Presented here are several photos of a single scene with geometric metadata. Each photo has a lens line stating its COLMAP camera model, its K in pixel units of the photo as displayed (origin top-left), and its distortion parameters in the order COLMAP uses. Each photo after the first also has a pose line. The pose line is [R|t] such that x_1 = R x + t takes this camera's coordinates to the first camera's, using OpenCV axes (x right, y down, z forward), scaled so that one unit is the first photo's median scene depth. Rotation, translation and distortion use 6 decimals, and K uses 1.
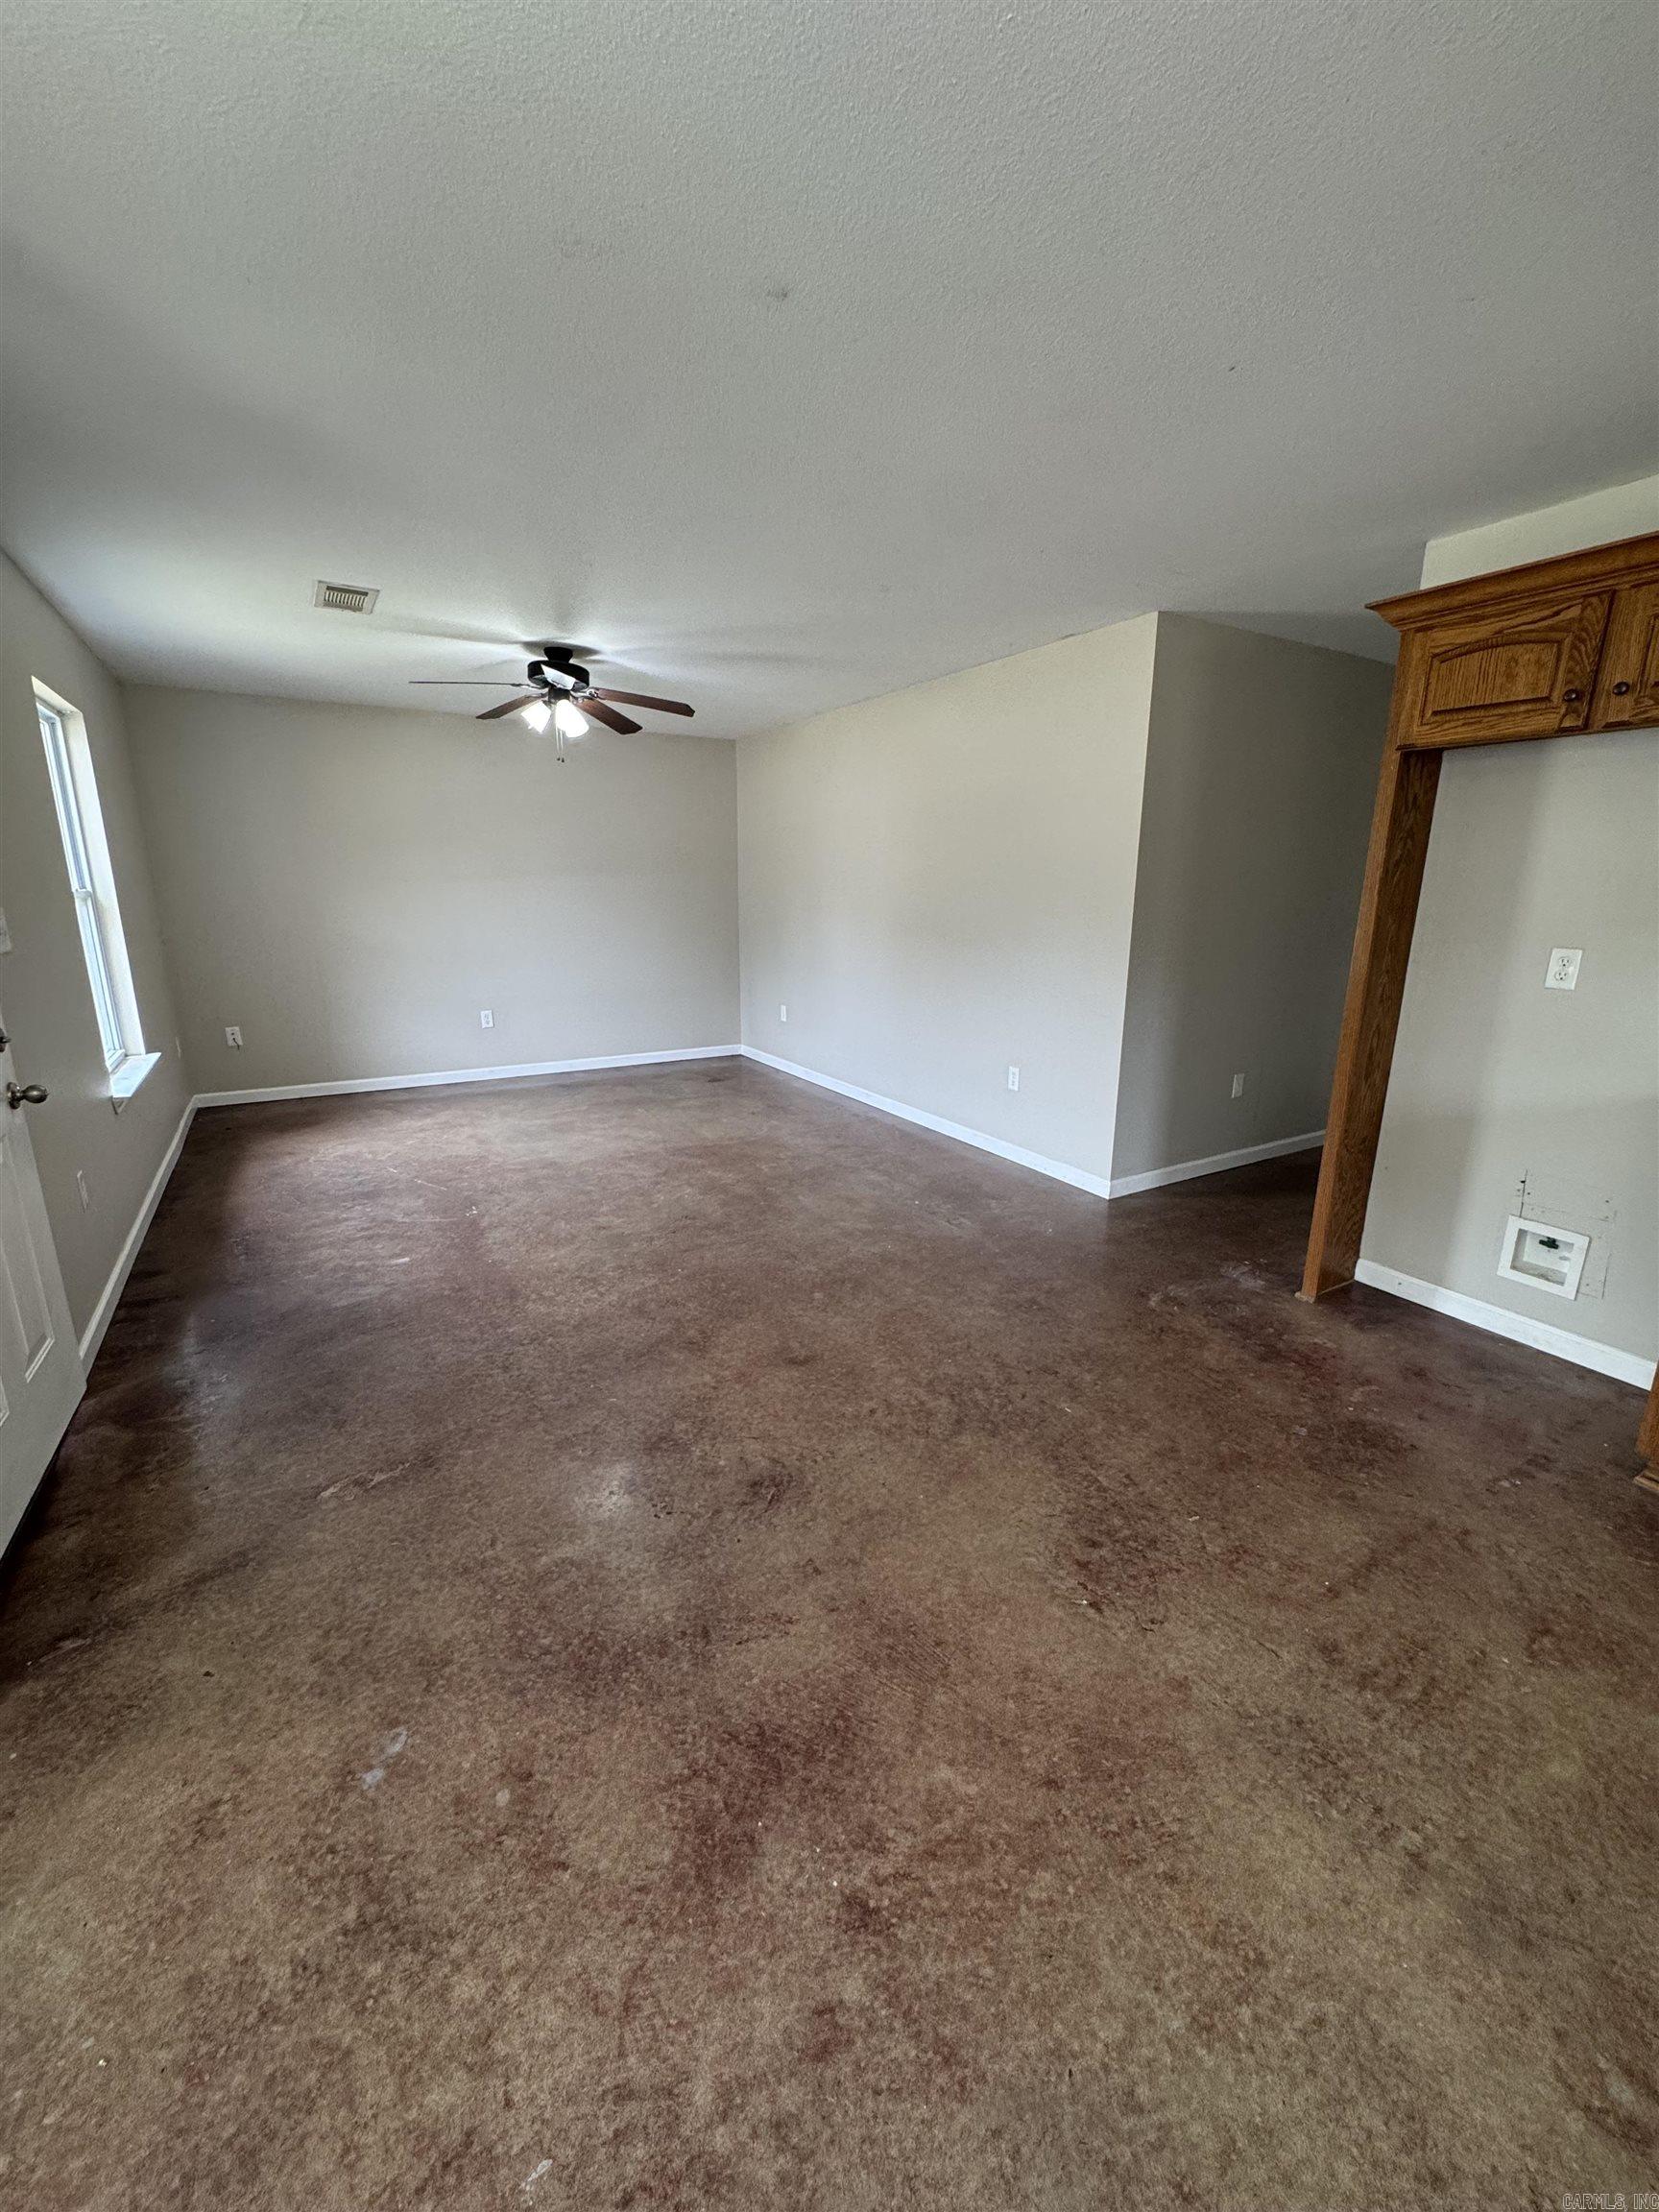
lens RADIAL K [[883.8, 0, 832.2], [0, 883.8, 1102.9], [0, 0, 1]] dist [-0.002441, 0.000430]
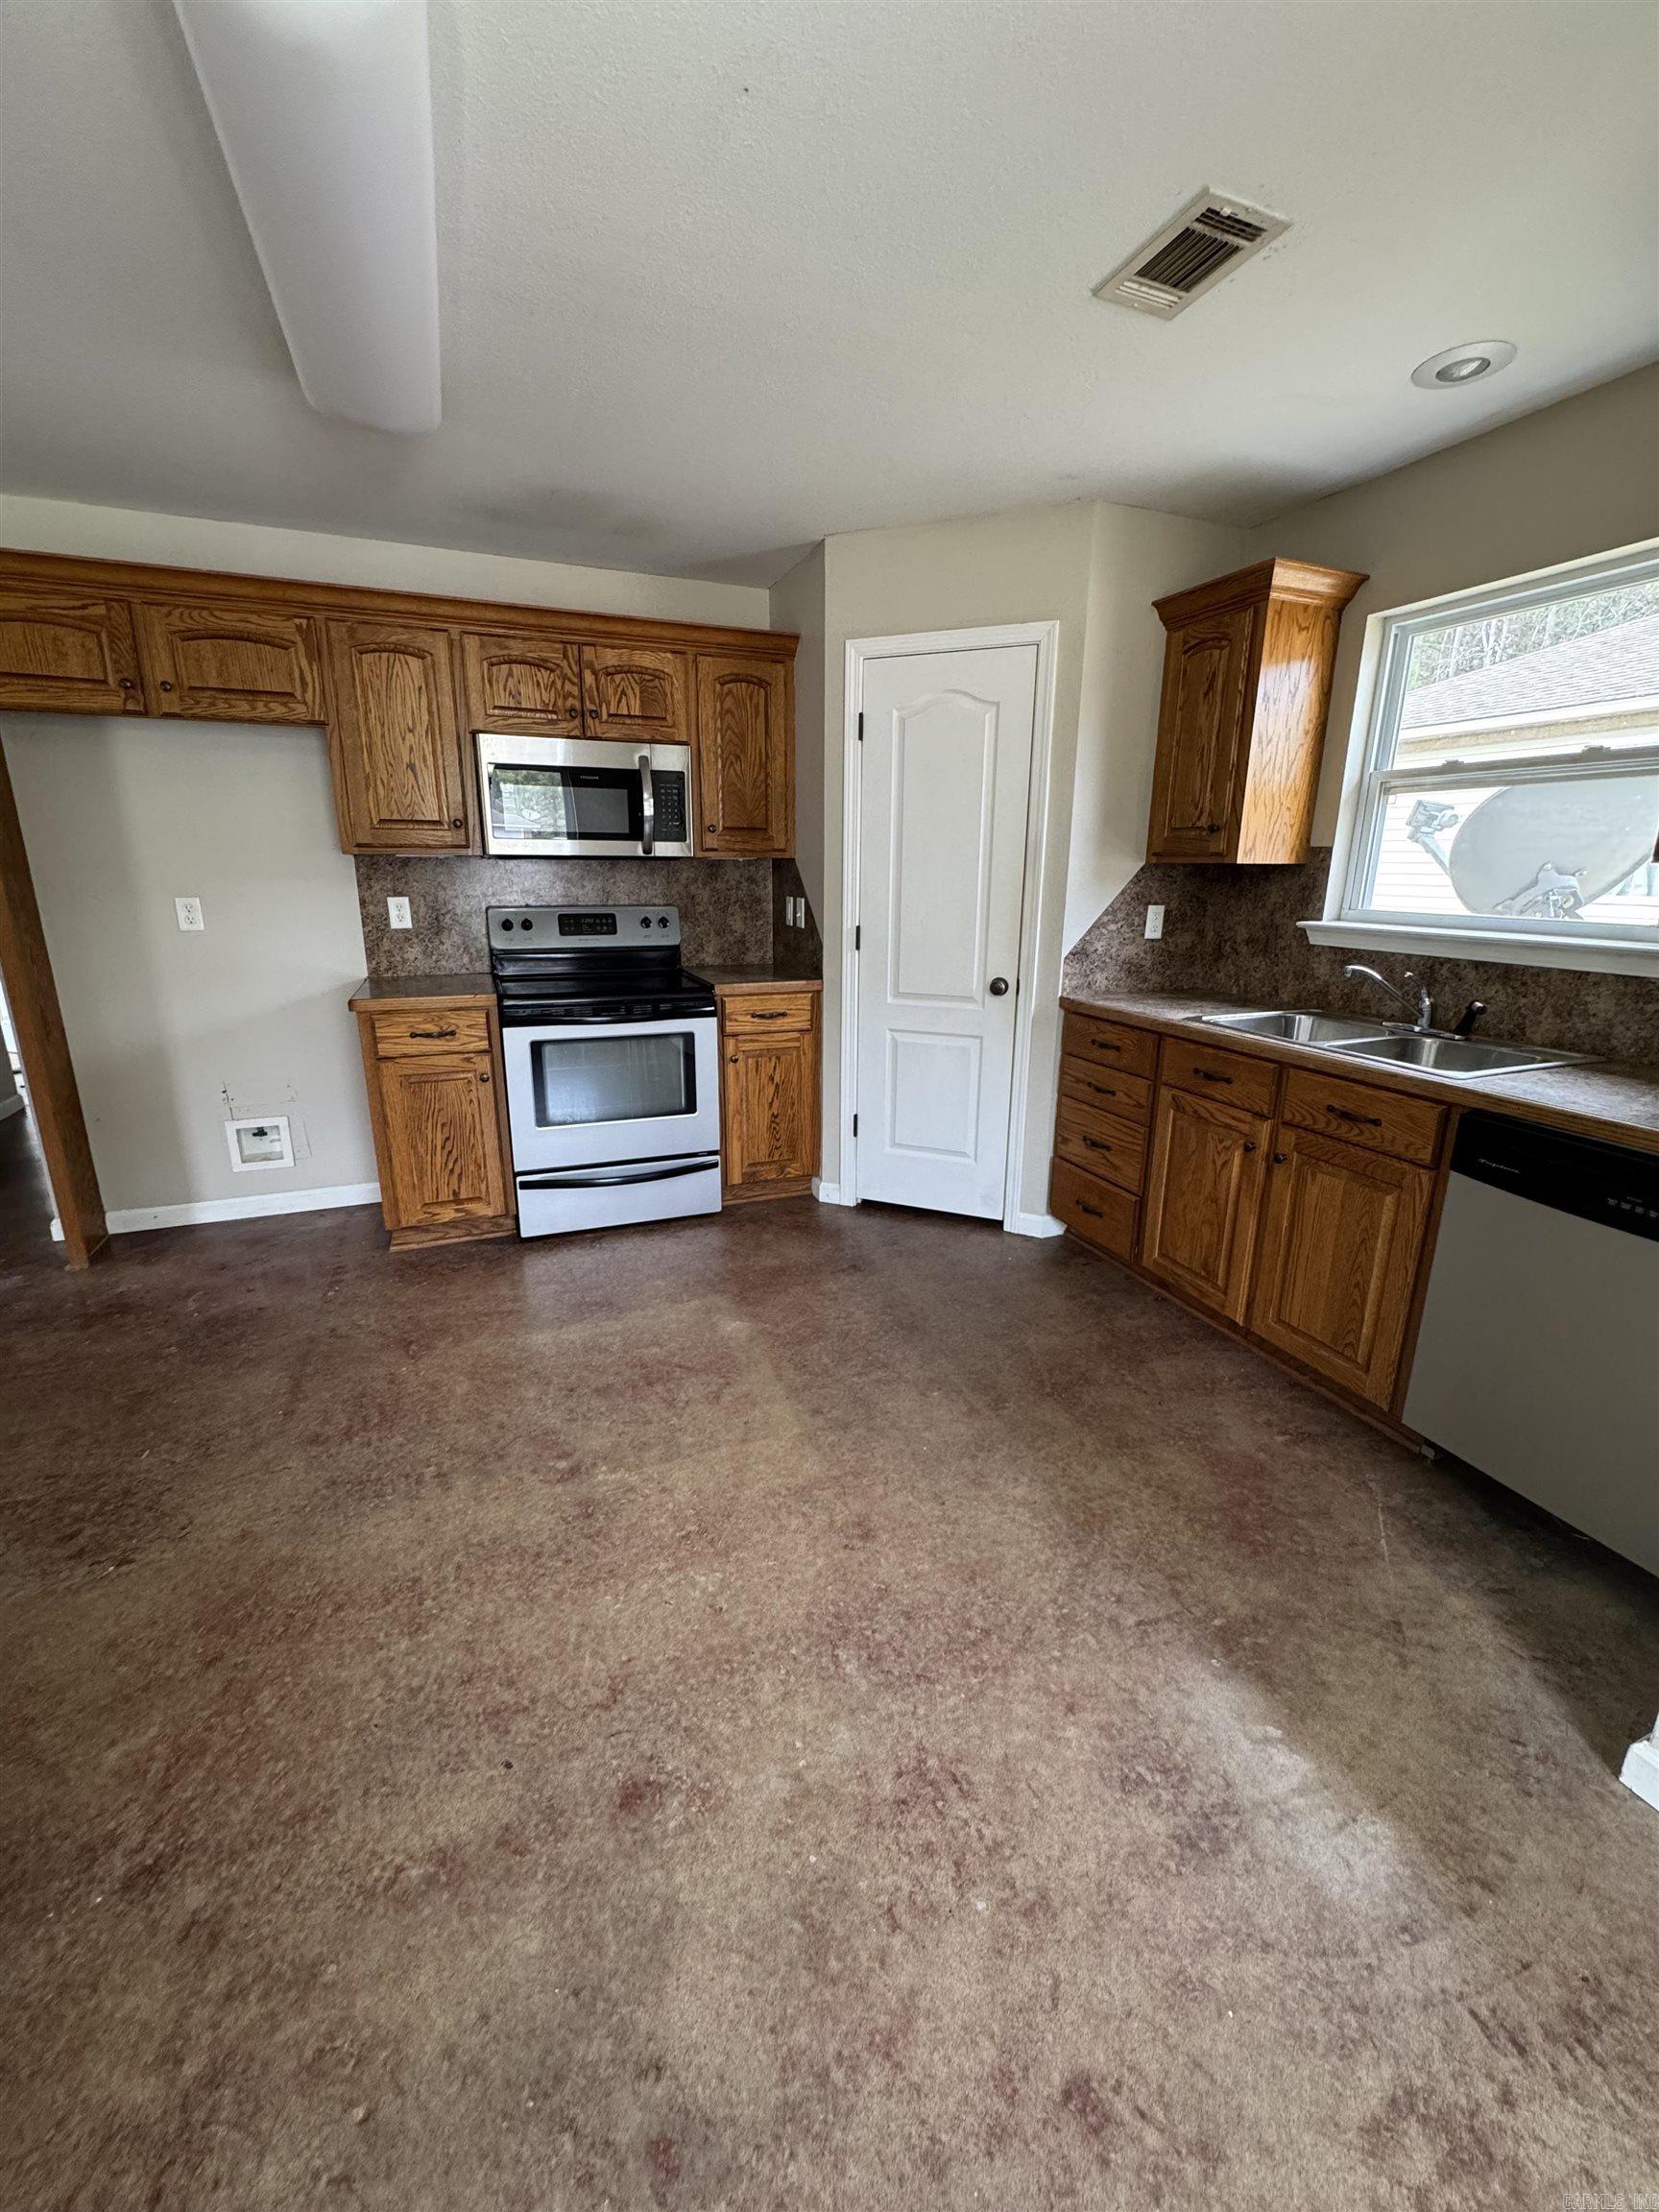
lens RADIAL K [[883.8, 0, 832.2], [0, 883.8, 1102.9], [0, 0, 1]] dist [-0.002441, 0.000430]
pose [[0.146587, -0.262532, 0.953724, -0.212034], [0.235027, 0.945774, 0.224220, 0.023121], [-0.960872, 0.191283, 0.200340, -0.036348]]
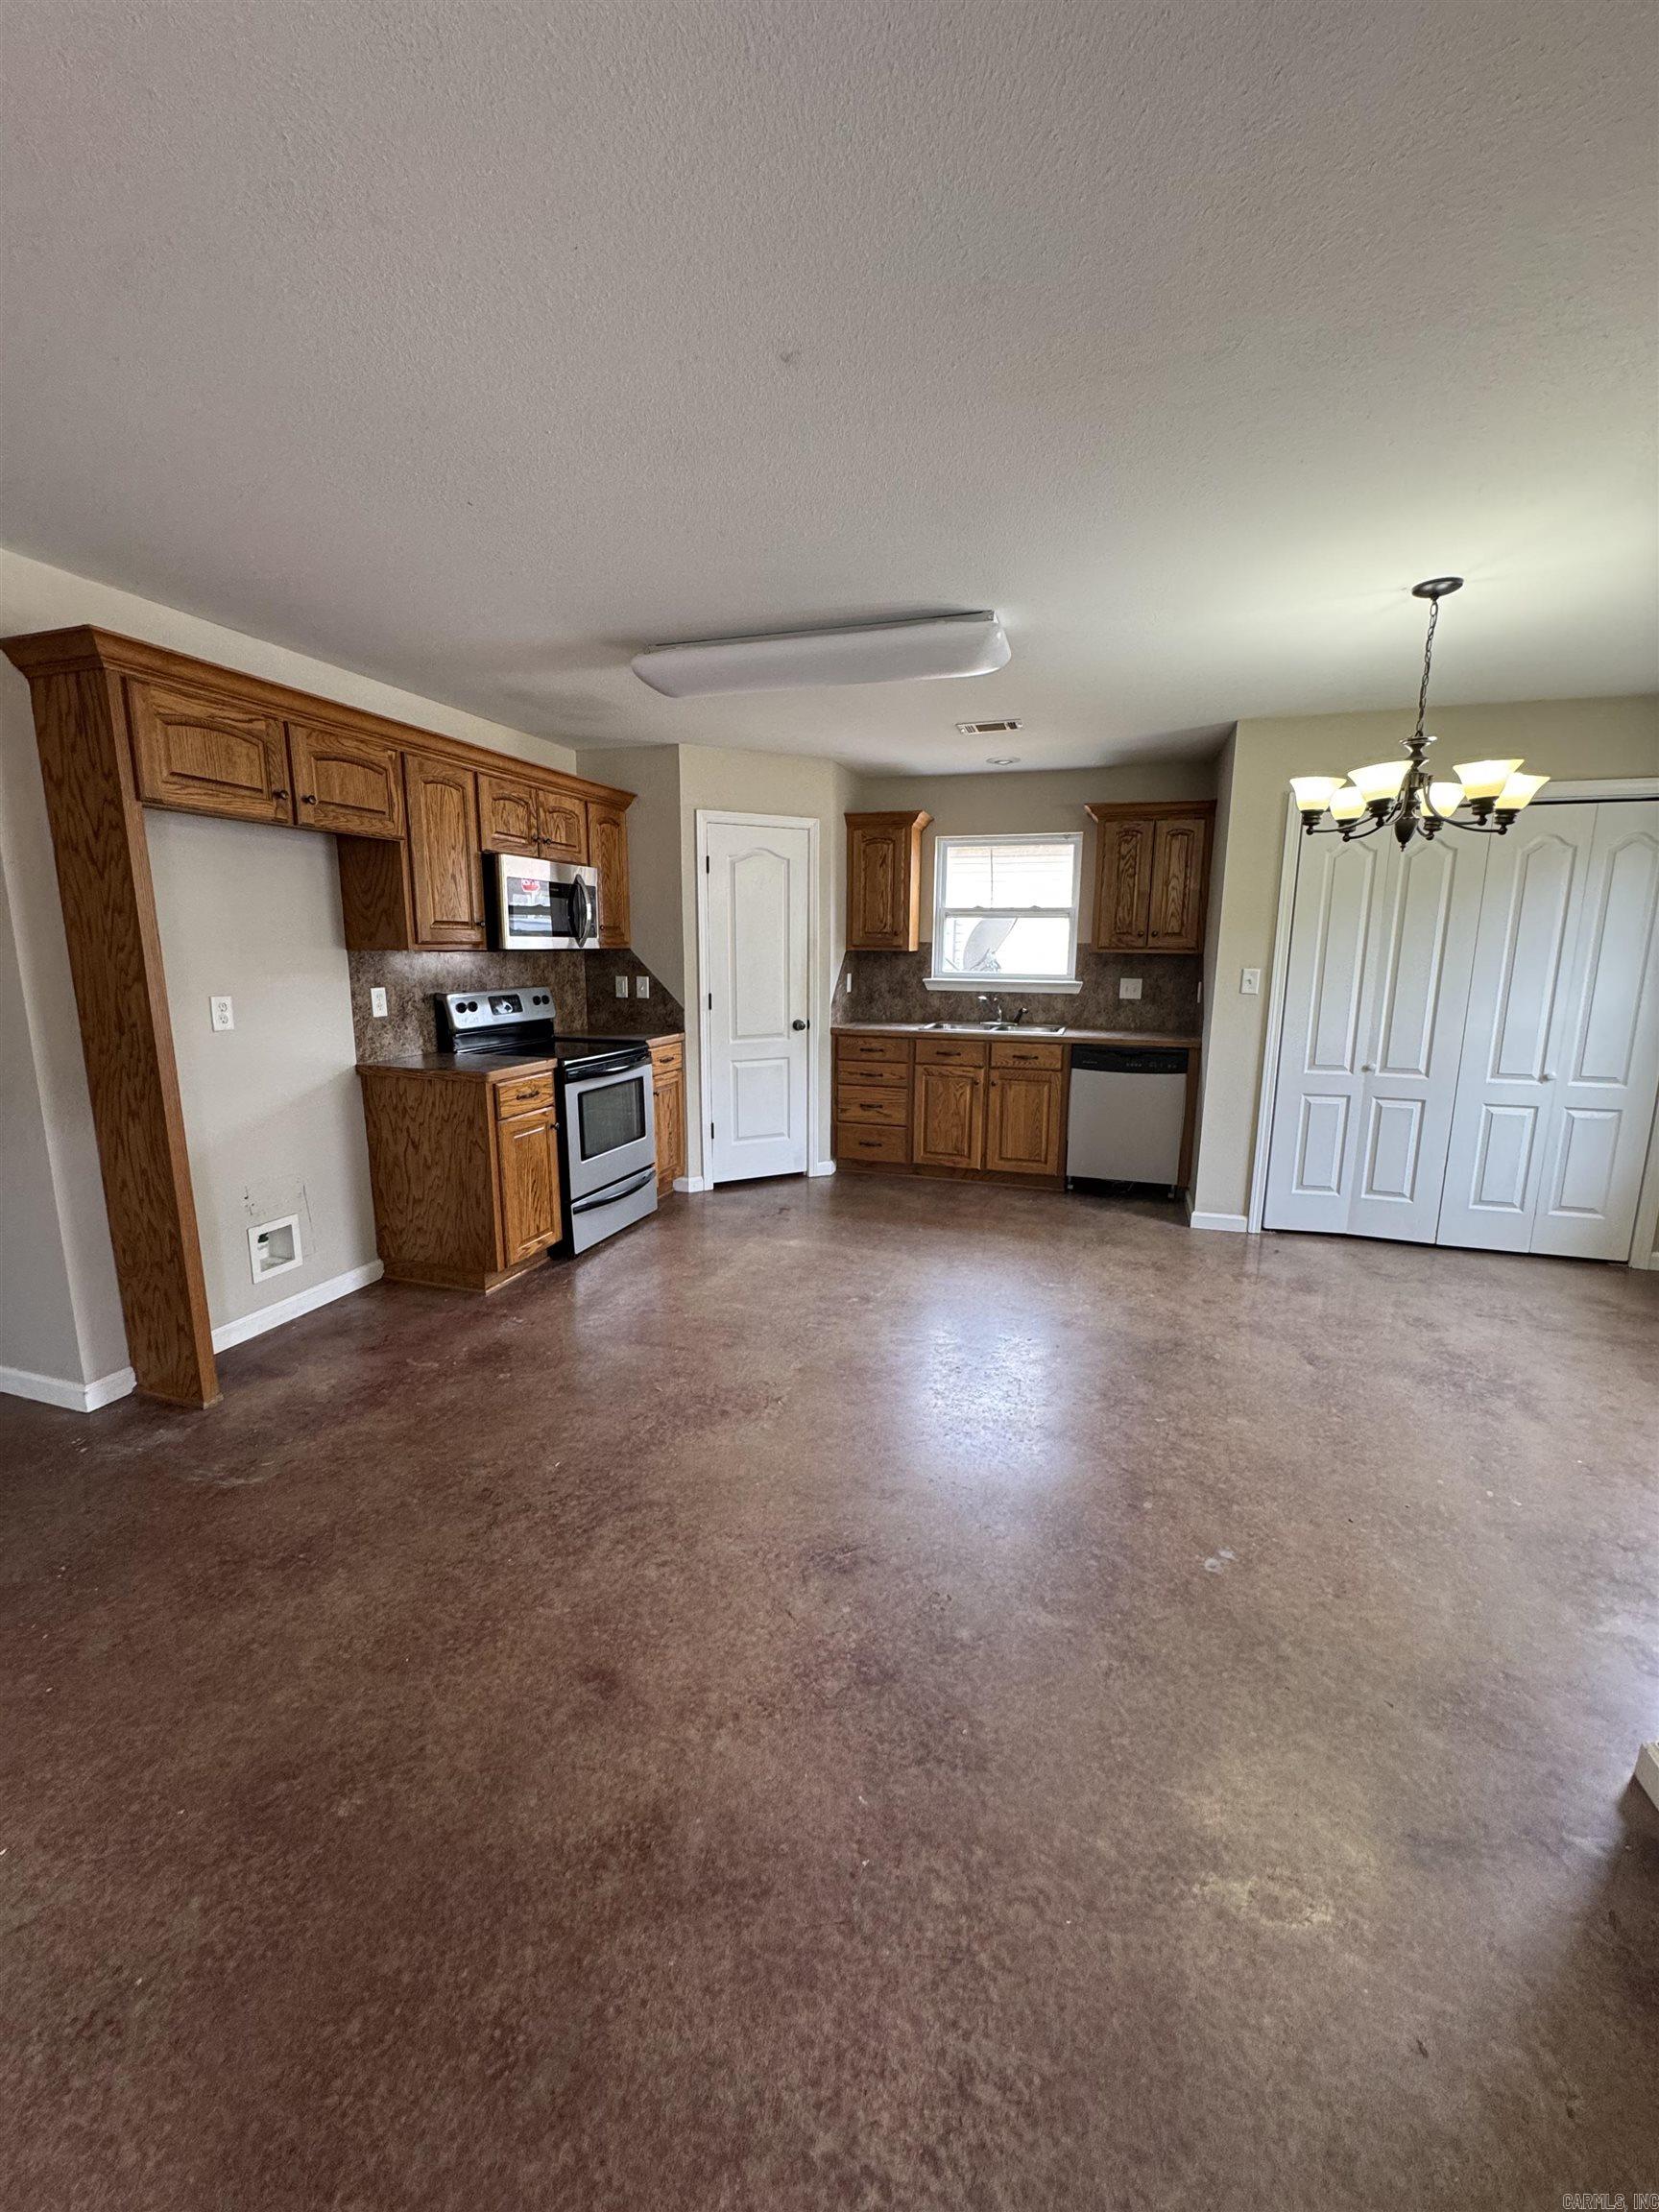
lens RADIAL K [[883.8, 0, 832.2], [0, 883.8, 1102.9], [0, 0, 1]] dist [-0.002441, 0.000430]
pose [[-0.665571, -0.143486, 0.732412, -0.450109], [0.172346, 0.925273, 0.337886, -0.231669], [-0.726163, 0.351115, -0.591105, 0.891885]]
